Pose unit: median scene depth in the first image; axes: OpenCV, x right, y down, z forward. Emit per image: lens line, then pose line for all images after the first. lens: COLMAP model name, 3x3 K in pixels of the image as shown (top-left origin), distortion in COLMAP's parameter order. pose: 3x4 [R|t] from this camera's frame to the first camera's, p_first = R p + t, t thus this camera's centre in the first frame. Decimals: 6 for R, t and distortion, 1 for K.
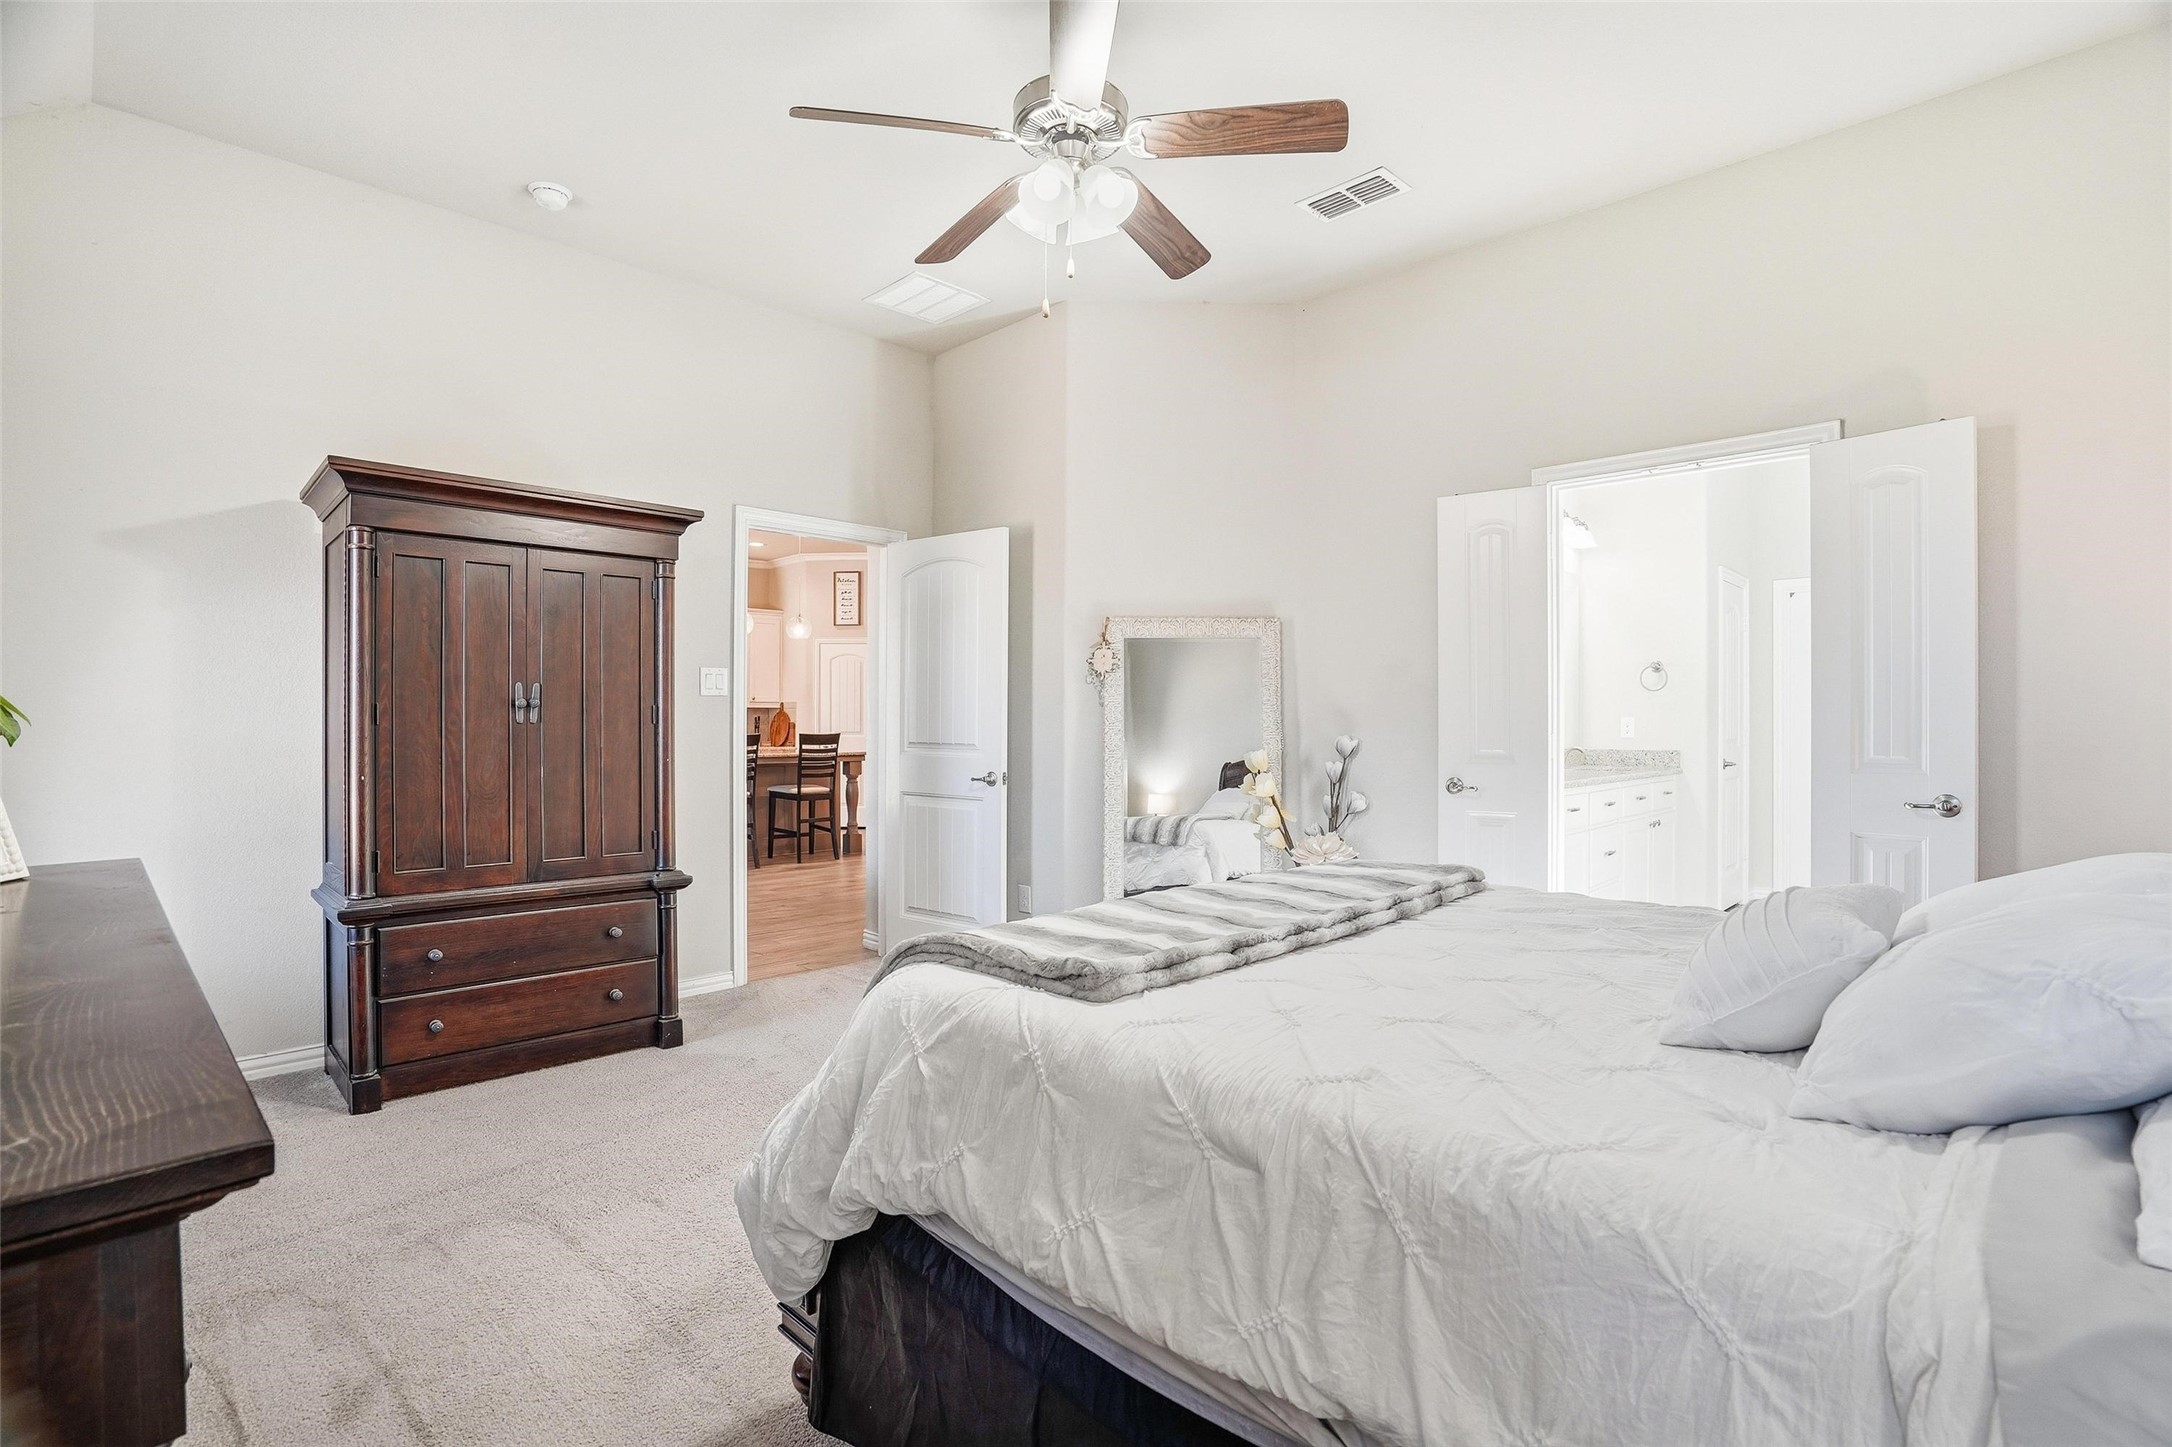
lens RADIAL K [[1018.5, 0, 1088.5], [0, 1018.5, 728.9], [0, 0, 1]] dist [-0.053279, 0.020422]
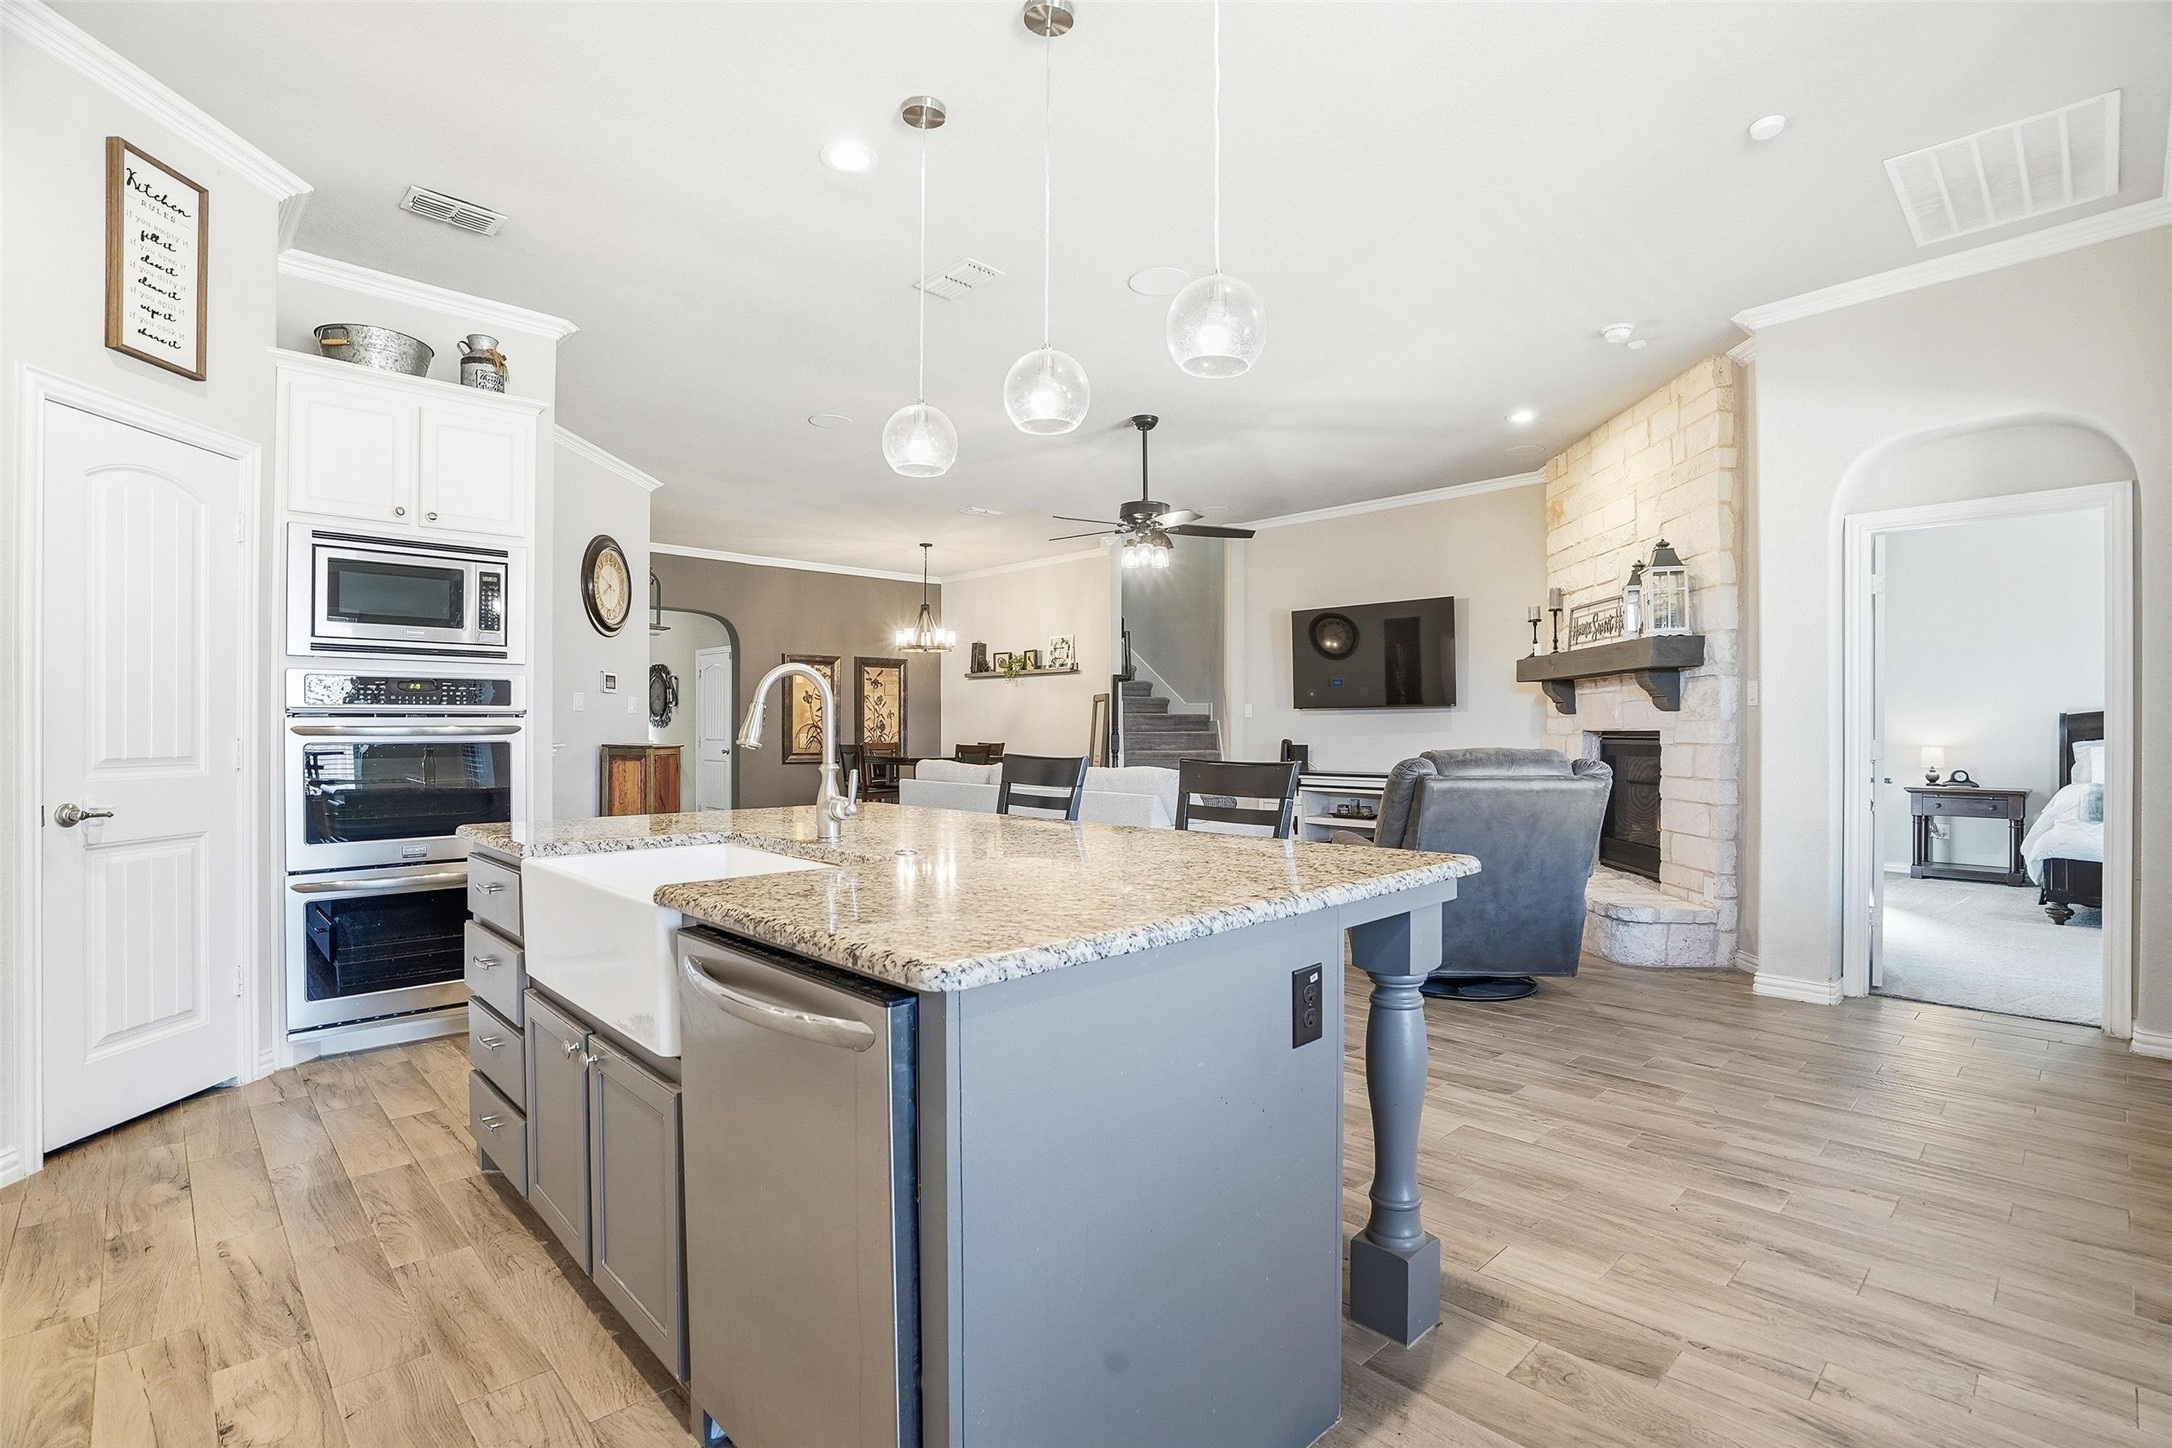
lens RADIAL K [[1018.5, 0, 1099.5], [0, 1018.5, 725.1], [0, 0, 1]] dist [-0.053279, 0.020422]
pose [[0.038532, 0.000317, 0.999257, -1.600269], [0.000519, 1.000000, -0.000338, -0.018590], [-0.999257, 0.000531, 0.038532, 2.412178]]
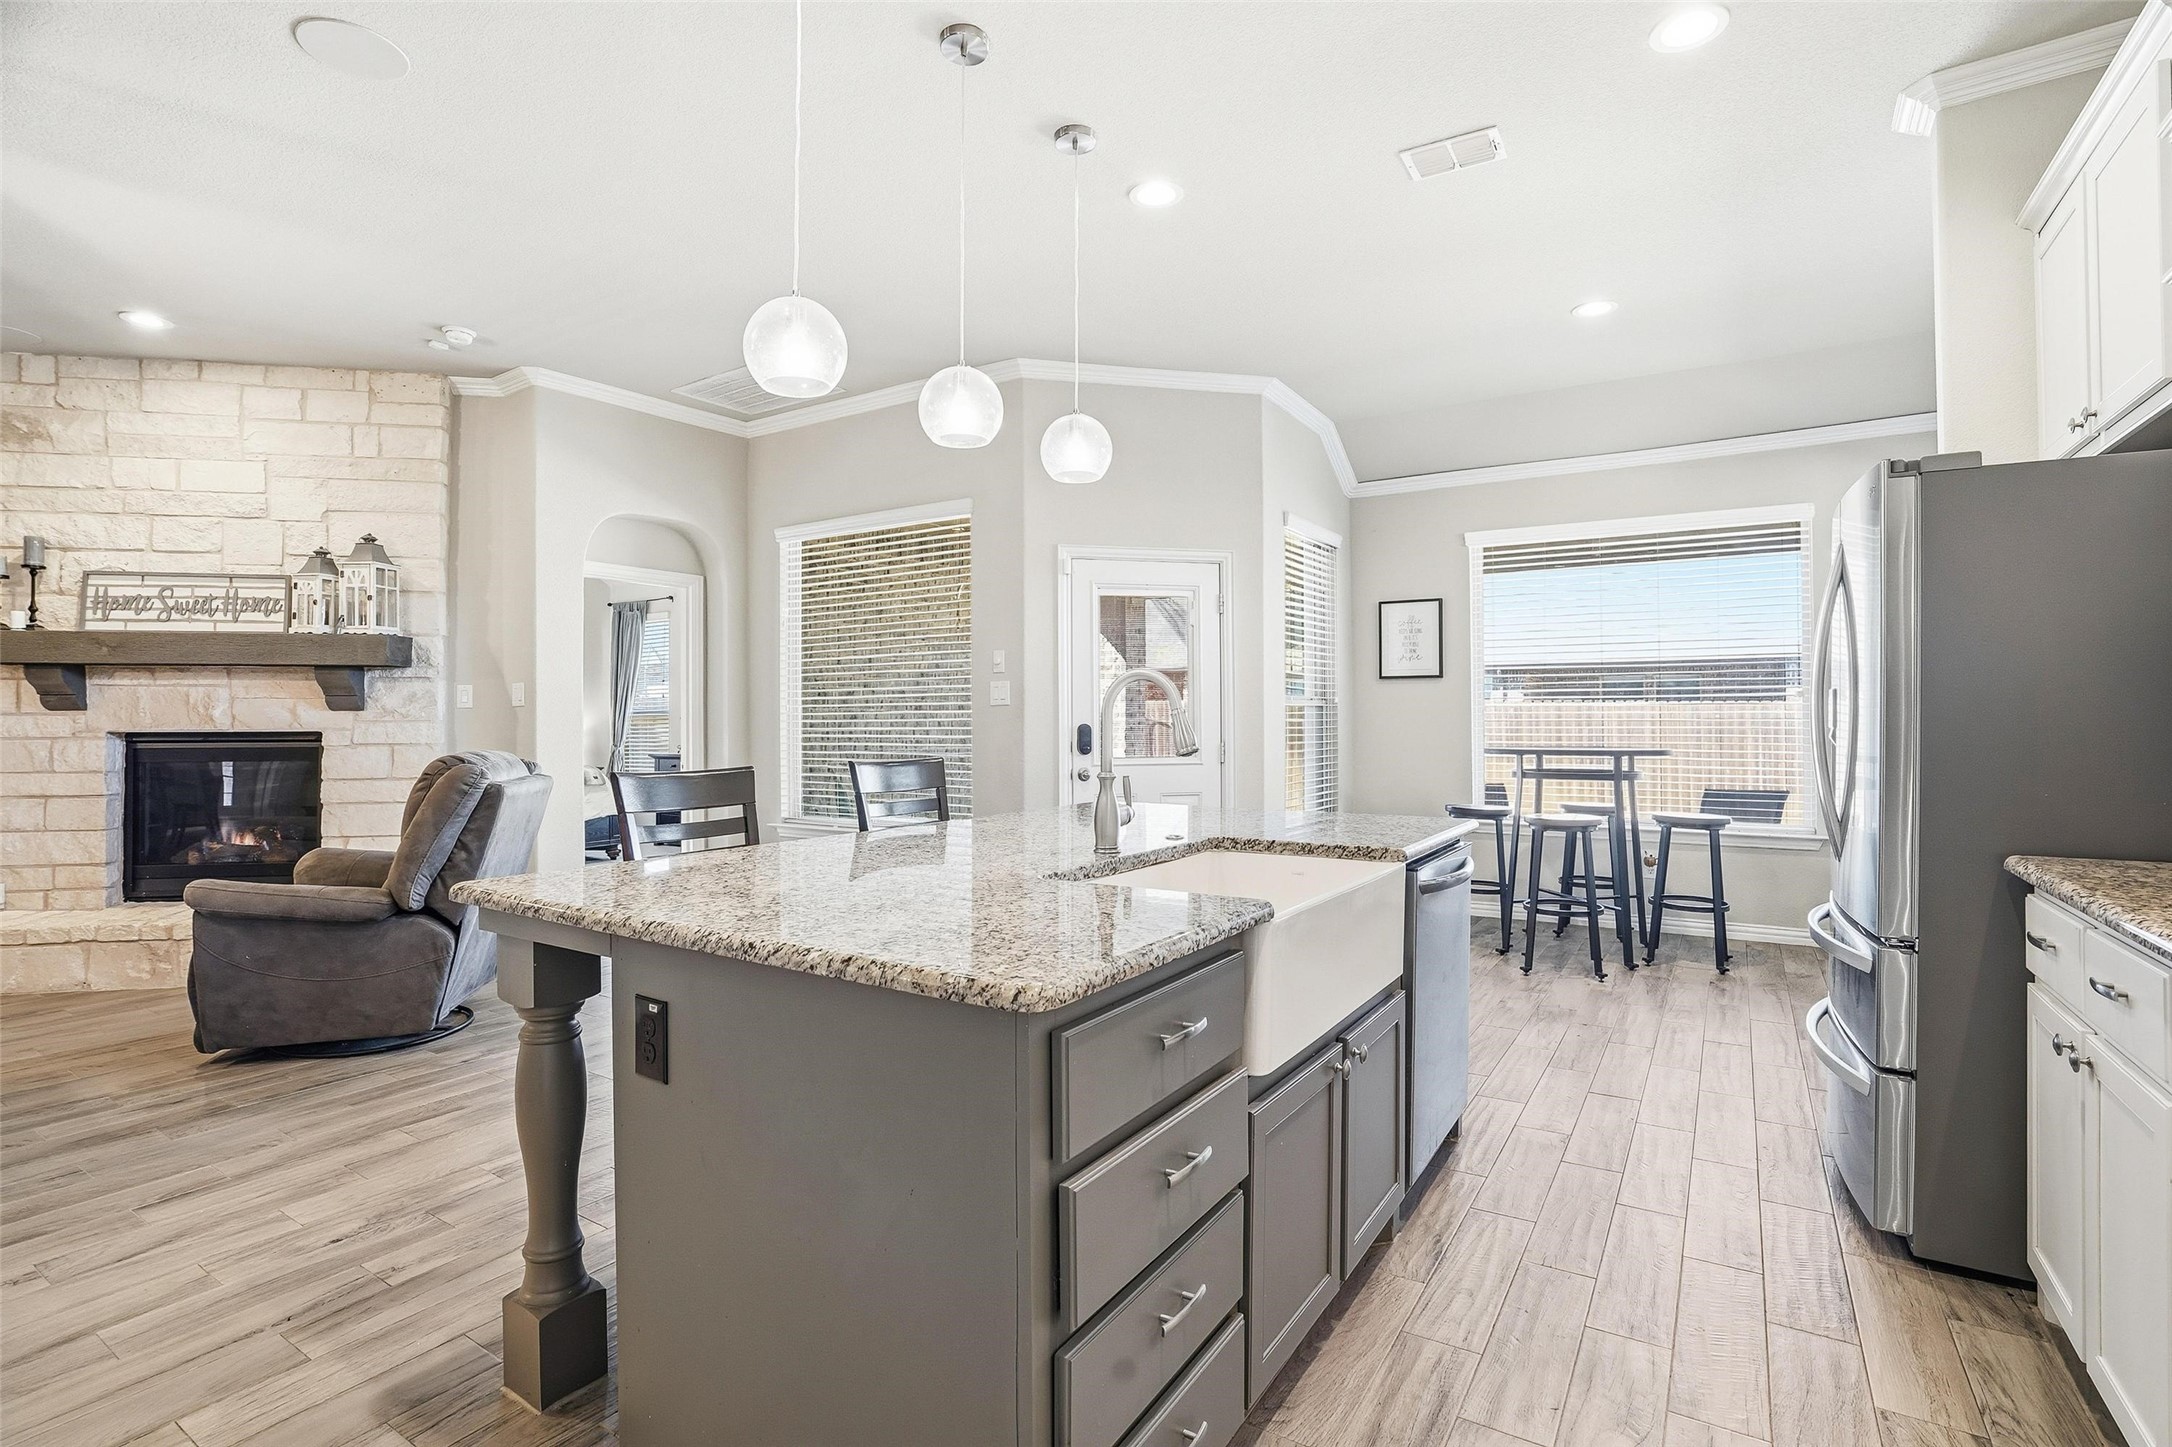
lens RADIAL K [[1018.5, 0, 1082.2], [0, 1018.5, 712.0], [0, 0, 1]] dist [-0.053279, 0.020422]
pose [[-0.983145, -0.002269, -0.182816, -0.796836], [-0.000478, 0.999951, -0.009837, -0.024685], [0.182829, -0.009584, -0.983098, 3.257043]]
